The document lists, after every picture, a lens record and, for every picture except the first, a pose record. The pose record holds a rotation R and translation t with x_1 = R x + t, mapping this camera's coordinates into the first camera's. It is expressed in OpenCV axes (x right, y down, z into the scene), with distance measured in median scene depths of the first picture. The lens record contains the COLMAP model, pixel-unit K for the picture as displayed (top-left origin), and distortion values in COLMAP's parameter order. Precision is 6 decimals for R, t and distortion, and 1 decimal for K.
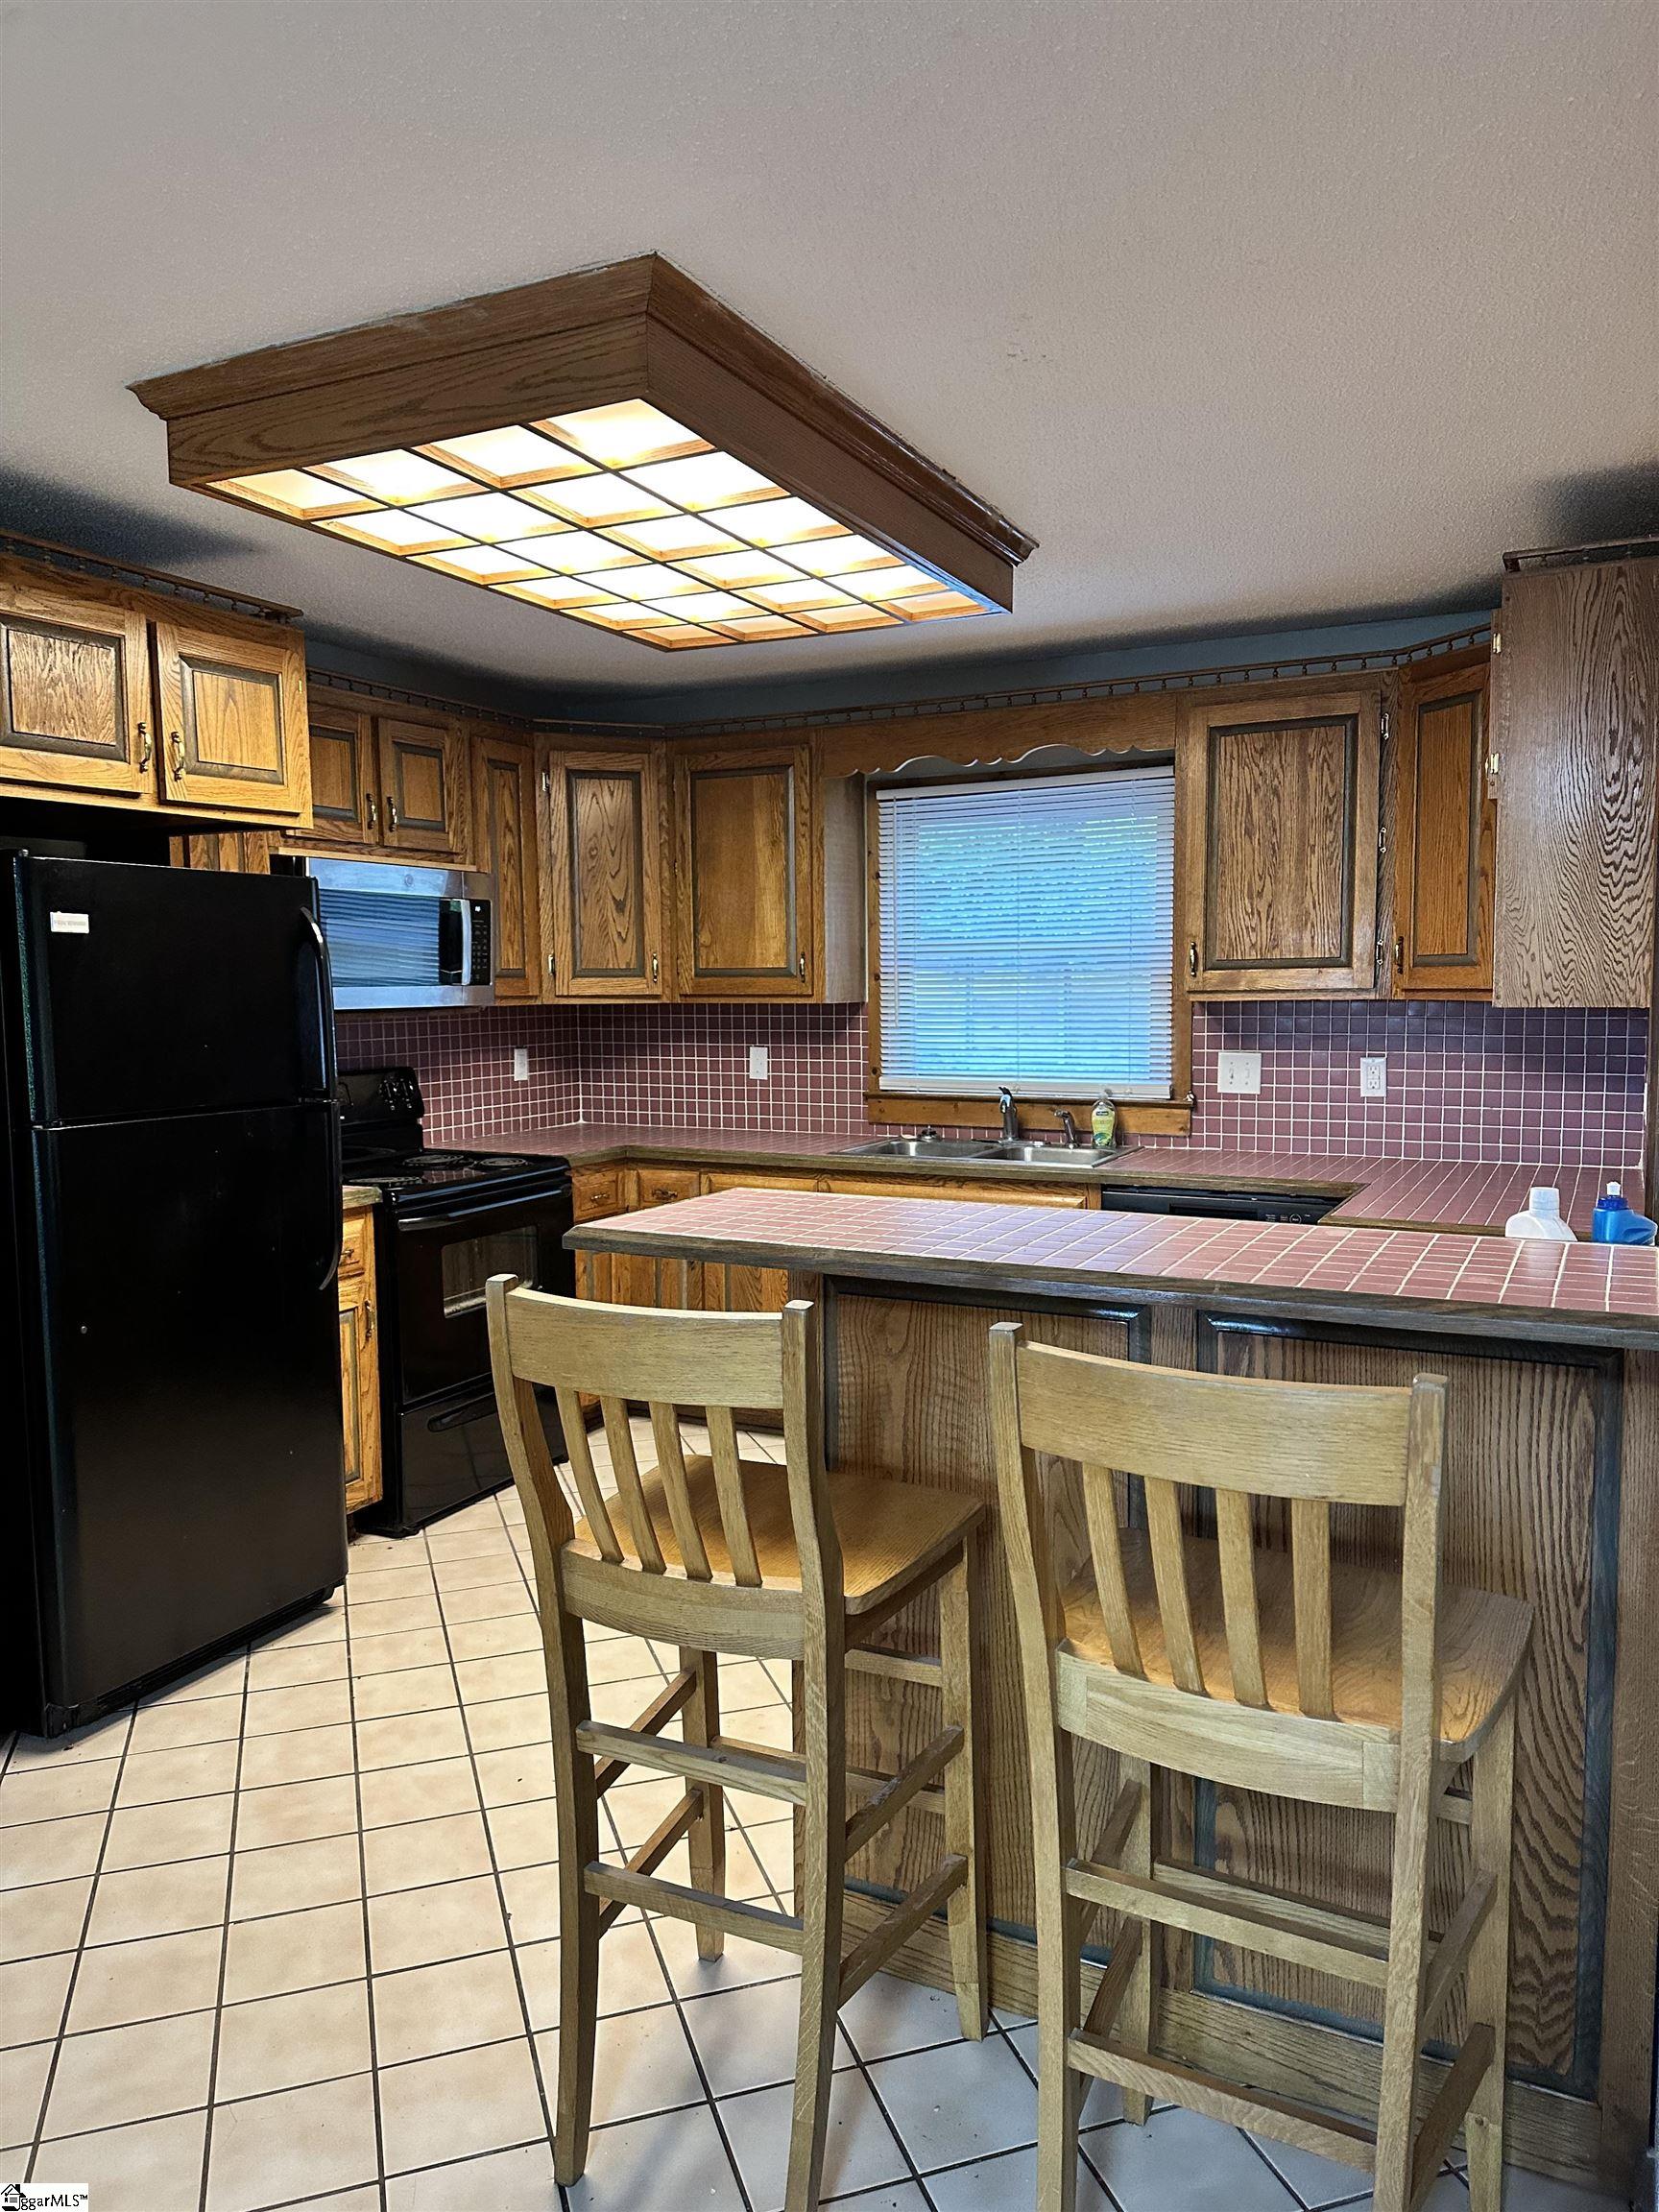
lens RADIAL K [[1565.9, 0, 828.8], [0, 1565.9, 1112.9], [0, 0, 1]] dist [0.054586, -0.067189]
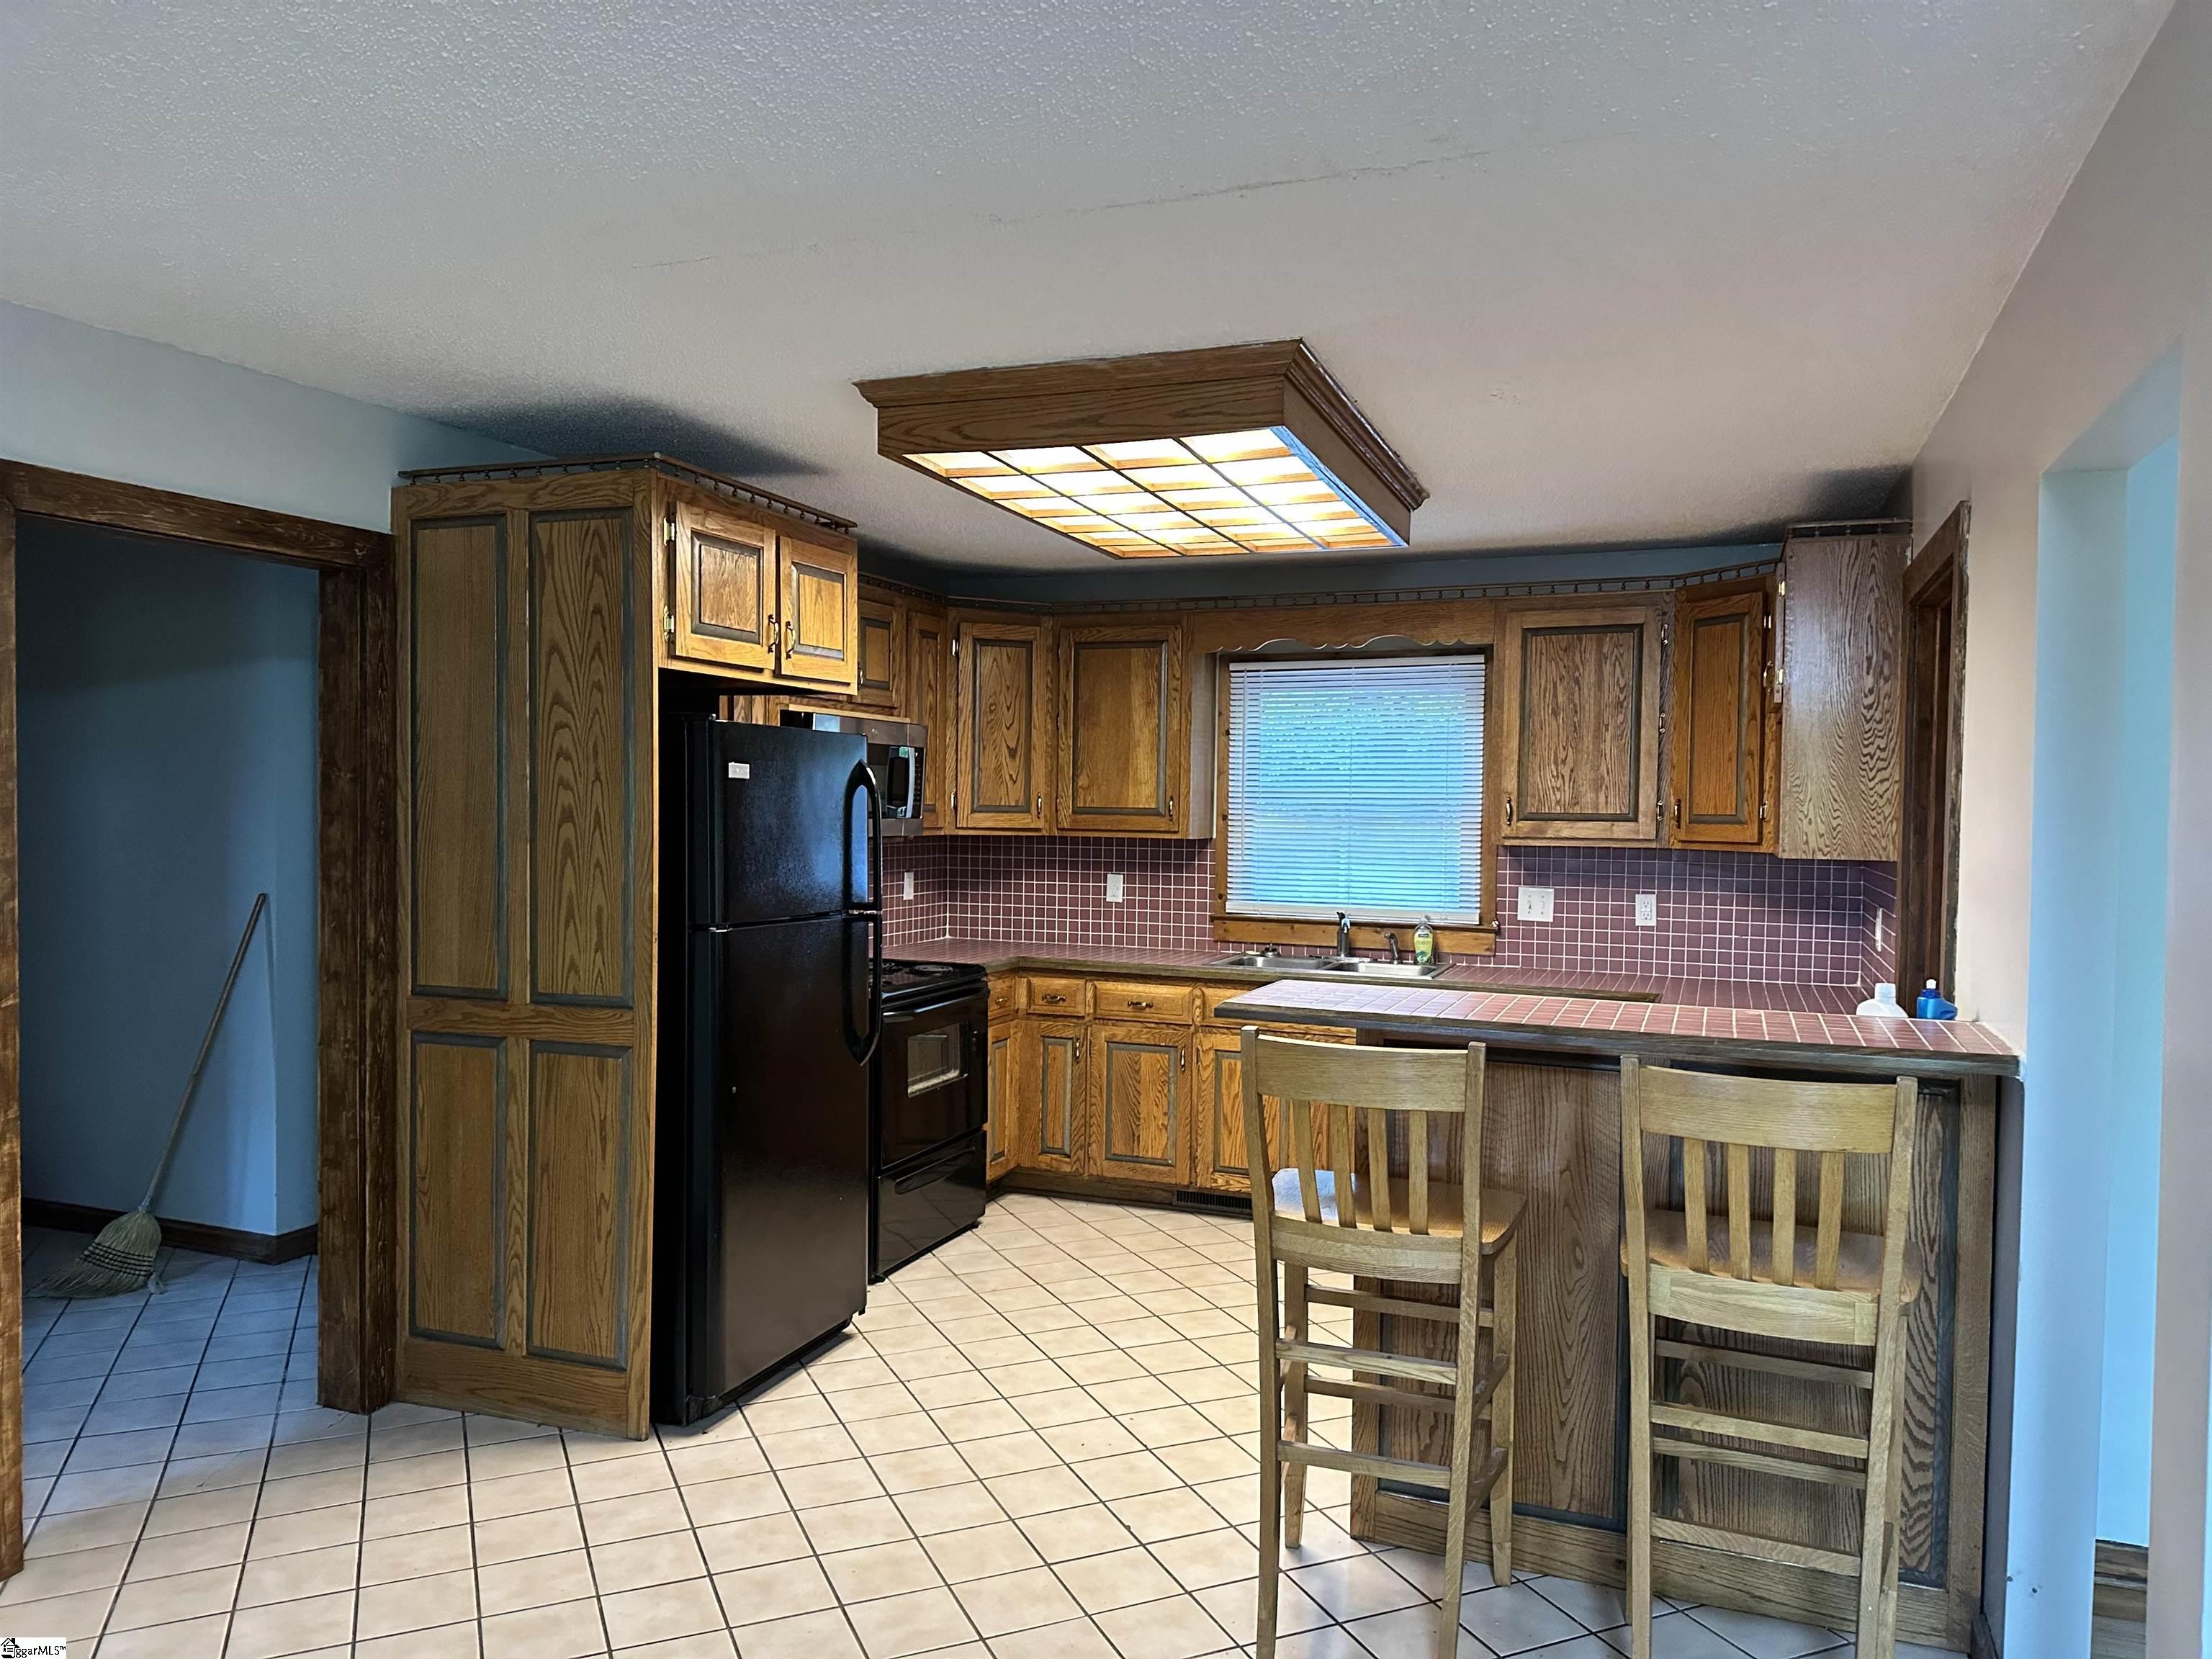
lens RADIAL K [[1565.9, 0, 1113.3], [0, 1565.9, 848.5], [0, 0, 1]] dist [0.054586, -0.067189]
pose [[0.994928, 0.020812, 0.098408, -0.254466], [-0.015006, 0.998123, -0.059375, 0.012045], [-0.099459, 0.057597, 0.993373, -0.251651]]
